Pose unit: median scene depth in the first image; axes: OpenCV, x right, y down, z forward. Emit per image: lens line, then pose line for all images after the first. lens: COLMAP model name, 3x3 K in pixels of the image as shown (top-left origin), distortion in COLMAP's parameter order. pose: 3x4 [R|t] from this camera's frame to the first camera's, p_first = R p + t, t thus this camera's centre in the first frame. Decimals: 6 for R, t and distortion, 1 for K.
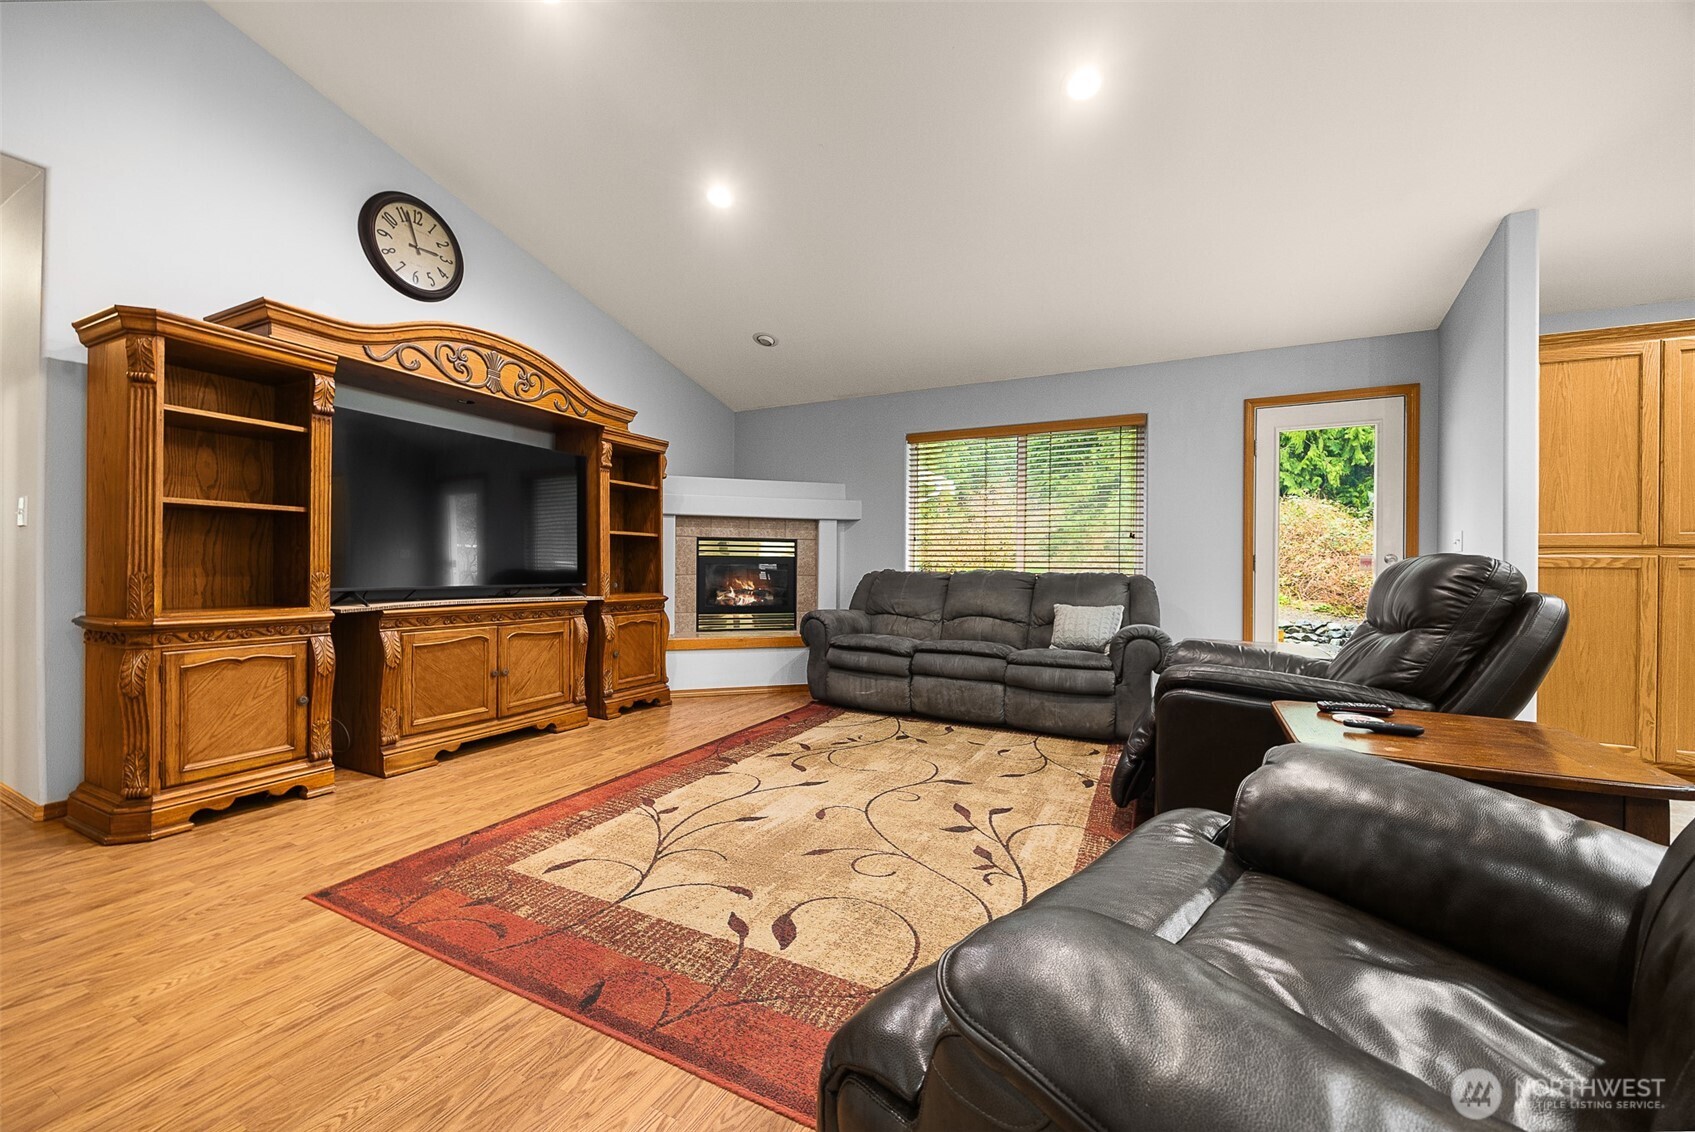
lens RADIAL K [[652.9, 0, 837.1], [0, 652.9, 569.5], [0, 0, 1]] dist [-0.001567, -0.000130]
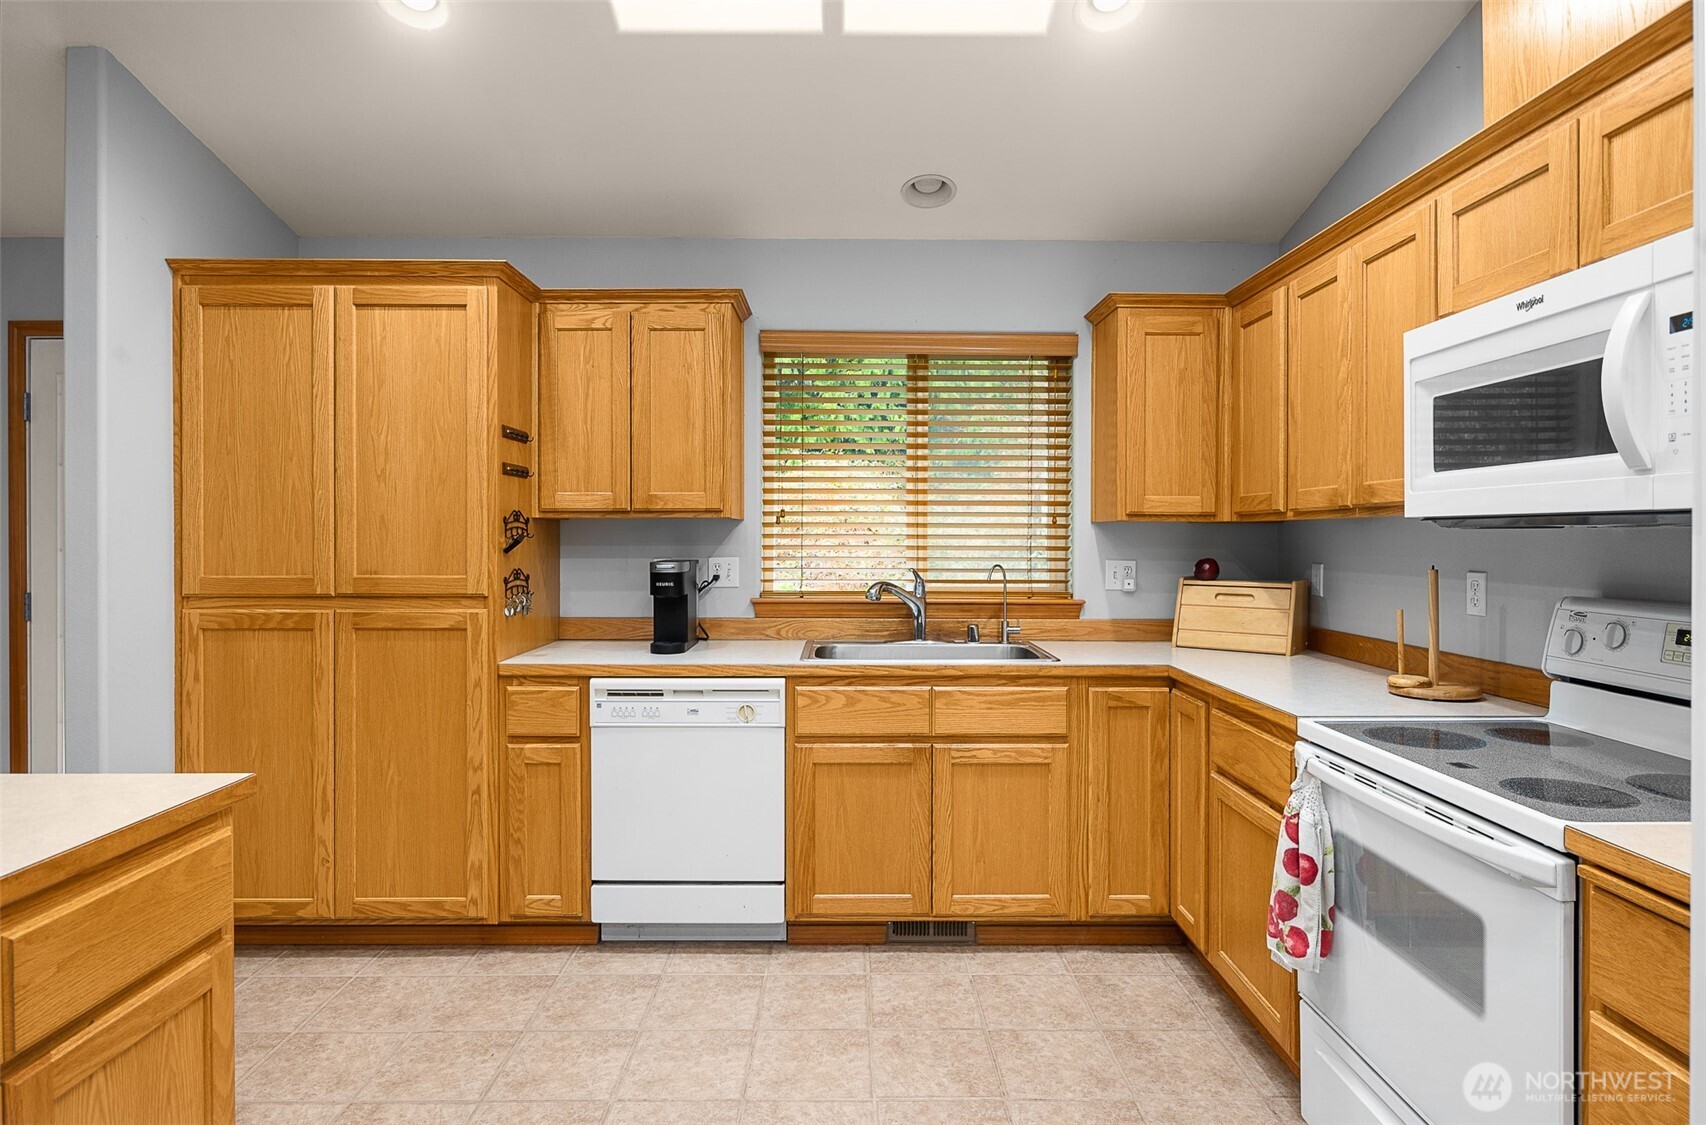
lens RADIAL K [[927.3, 0, 857.4], [0, 927.3, 536.1], [0, 0, 1]] dist [-0.002347, -0.000534]
pose [[0.883571, -0.008854, 0.468213, 1.057853], [0.010192, 0.999948, -0.000323, -0.074743], [-0.468186, 0.005057, 0.883615, -0.075927]]
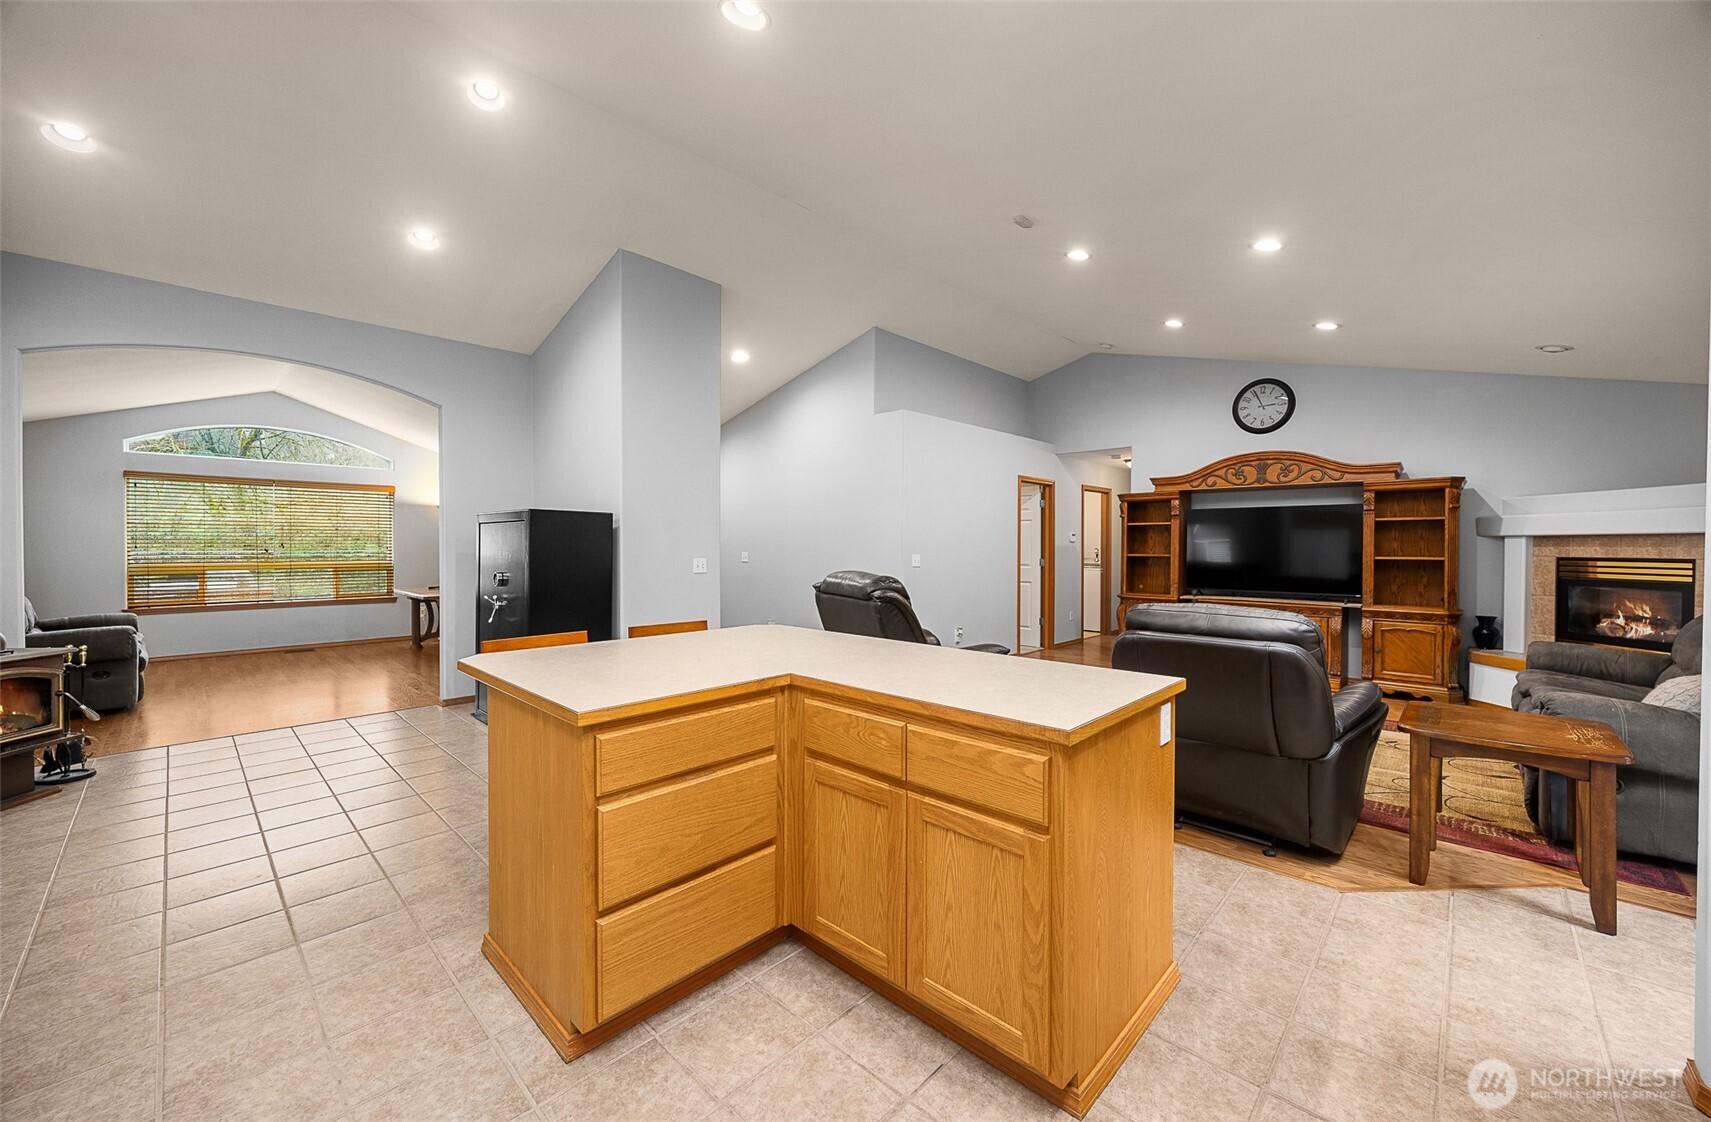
lens RADIAL K [[659.1, 0, 861.7], [0, 659.1, 539.5], [0, 0, 1]] dist [-0.001567, -0.000130]
pose [[-0.276507, -0.019502, -0.960814, 1.429978], [-0.004970, 0.999810, -0.018863, -0.075232], [0.960999, -0.000441, -0.276551, 0.422144]]
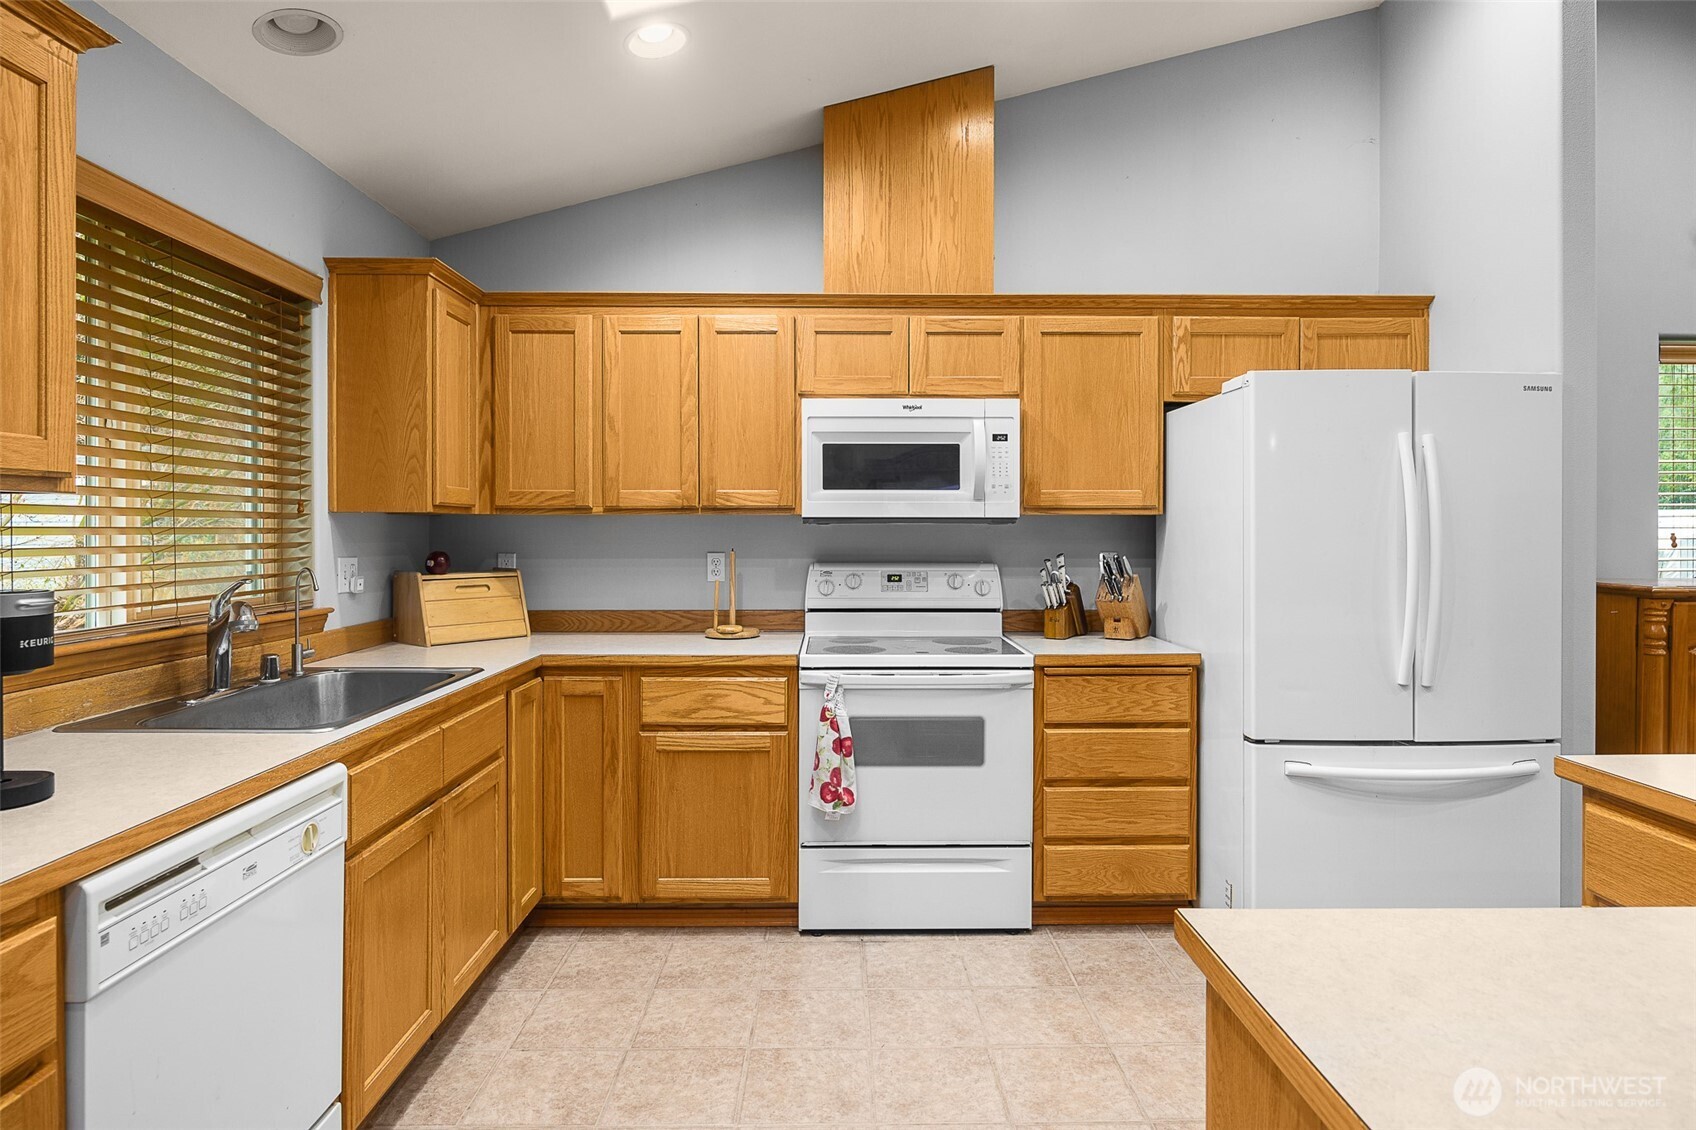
lens RADIAL K [[933.5, 0, 849.4], [0, 933.5, 528.7], [0, 0, 1]] dist [0.004515, 0.002993]
pose [[-0.478125, -0.011205, 0.878220, 0.815281], [-0.000982, 0.999925, 0.012223, -0.082395], [-0.878291, 0.004982, -0.478100, 0.655529]]
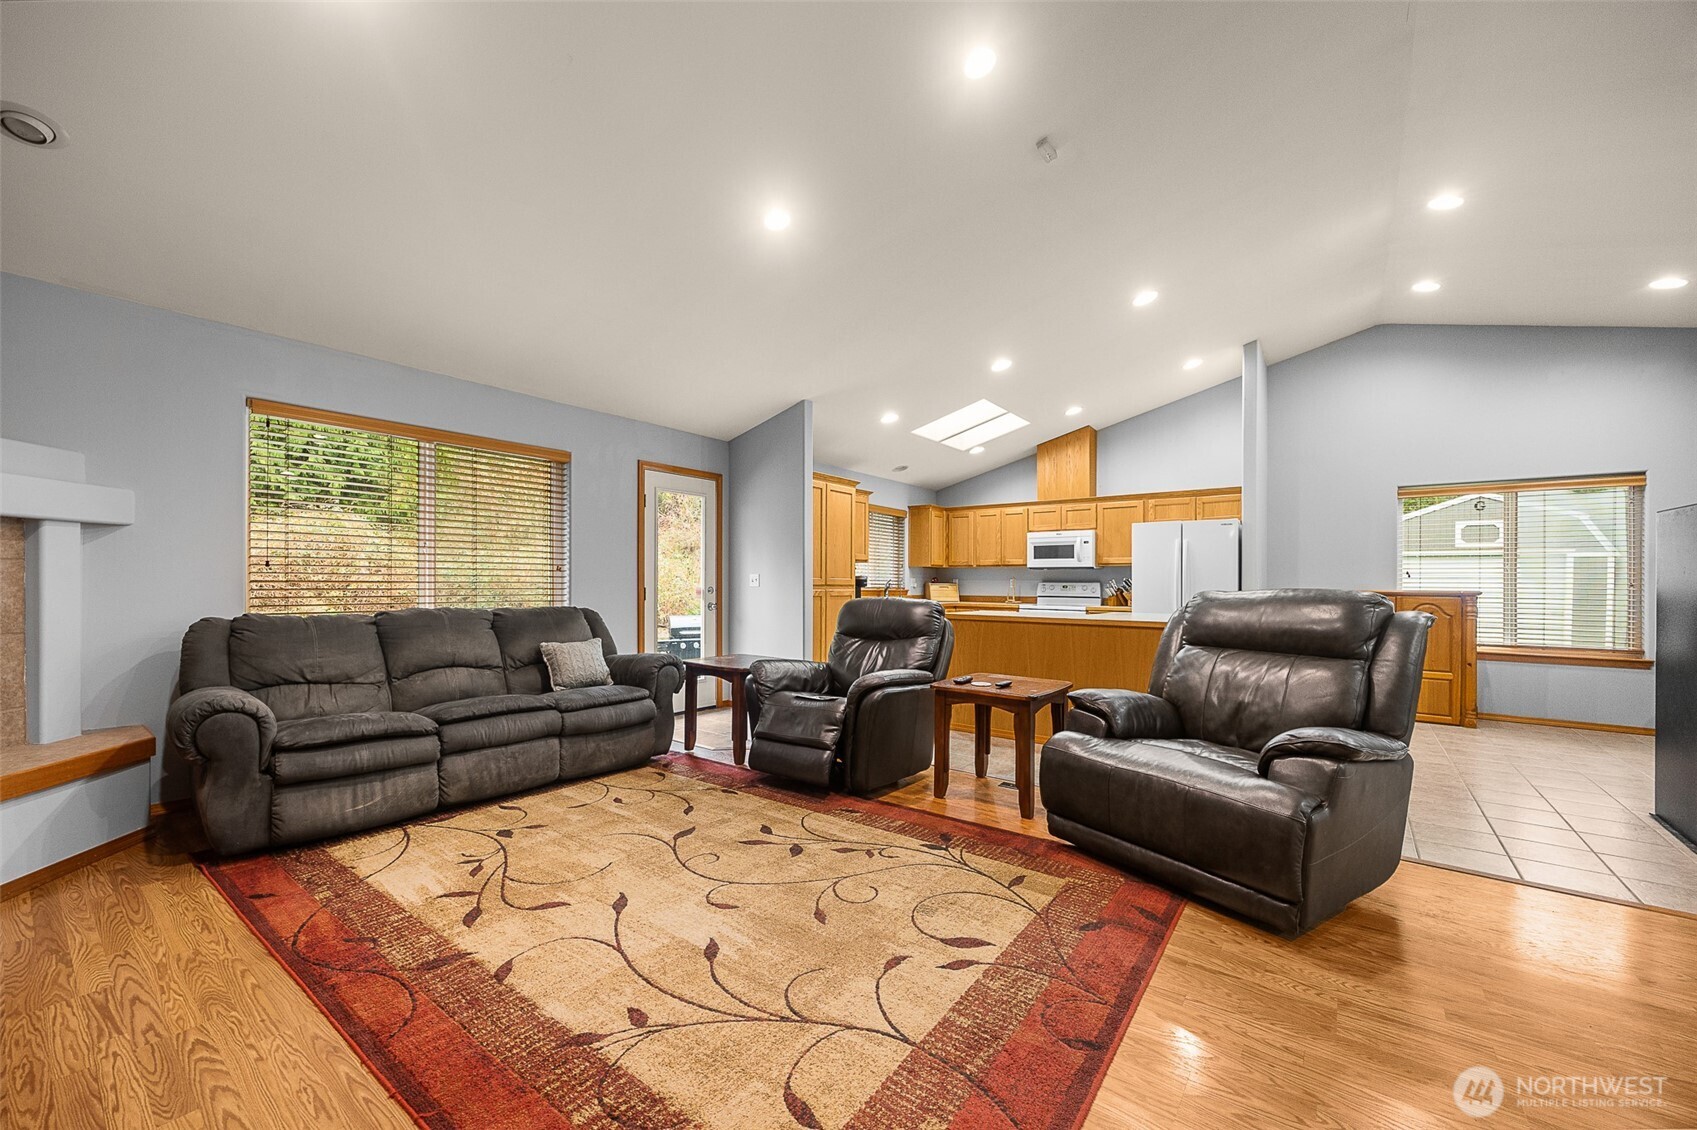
lens RADIAL K [[653.7, 0, 837.0], [0, 653.7, 588.1], [0, 0, 1]] dist [-0.001567, -0.000130]
pose [[0.186550, -0.017266, 0.982294, -0.605317], [-0.001030, 0.999842, 0.017770, -0.051723], [-0.982445, -0.004326, 0.186503, 0.480863]]
